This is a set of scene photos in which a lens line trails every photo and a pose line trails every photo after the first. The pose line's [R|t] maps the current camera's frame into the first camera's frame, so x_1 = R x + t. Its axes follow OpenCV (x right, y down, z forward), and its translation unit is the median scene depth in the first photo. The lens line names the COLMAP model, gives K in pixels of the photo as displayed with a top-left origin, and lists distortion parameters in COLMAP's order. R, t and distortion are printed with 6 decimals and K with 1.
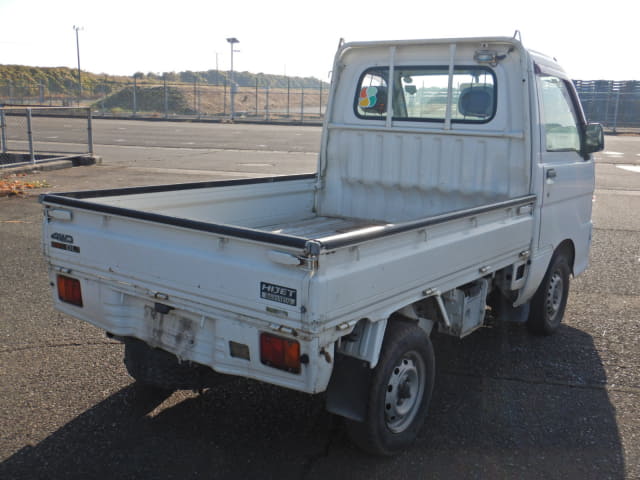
lens RADIAL K [[674.7, 0, 320.0], [0, 674.7, 240.0], [0, 0, 1]] dist [0.012675, -0.002574]
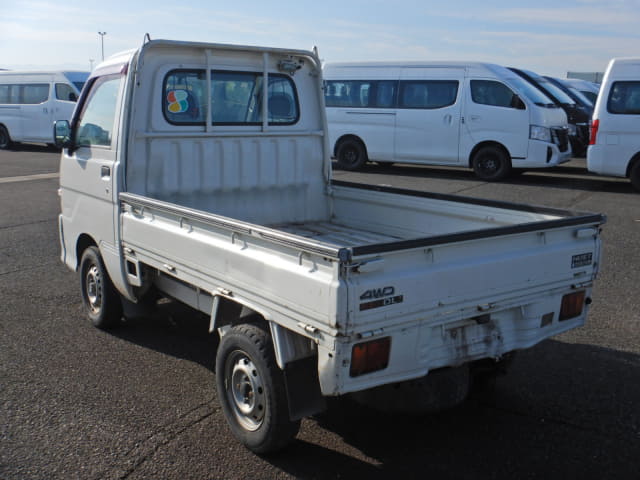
lens RADIAL K [[674.7, 0, 320.0], [0, 674.7, 240.0], [0, 0, 1]] dist [0.012675, -0.002574]
pose [[0.322057, -0.203807, 0.924522, -1.132460], [0.178415, 0.972121, 0.152149, -0.199225], [-0.929757, 0.115948, 0.349441, 0.775154]]
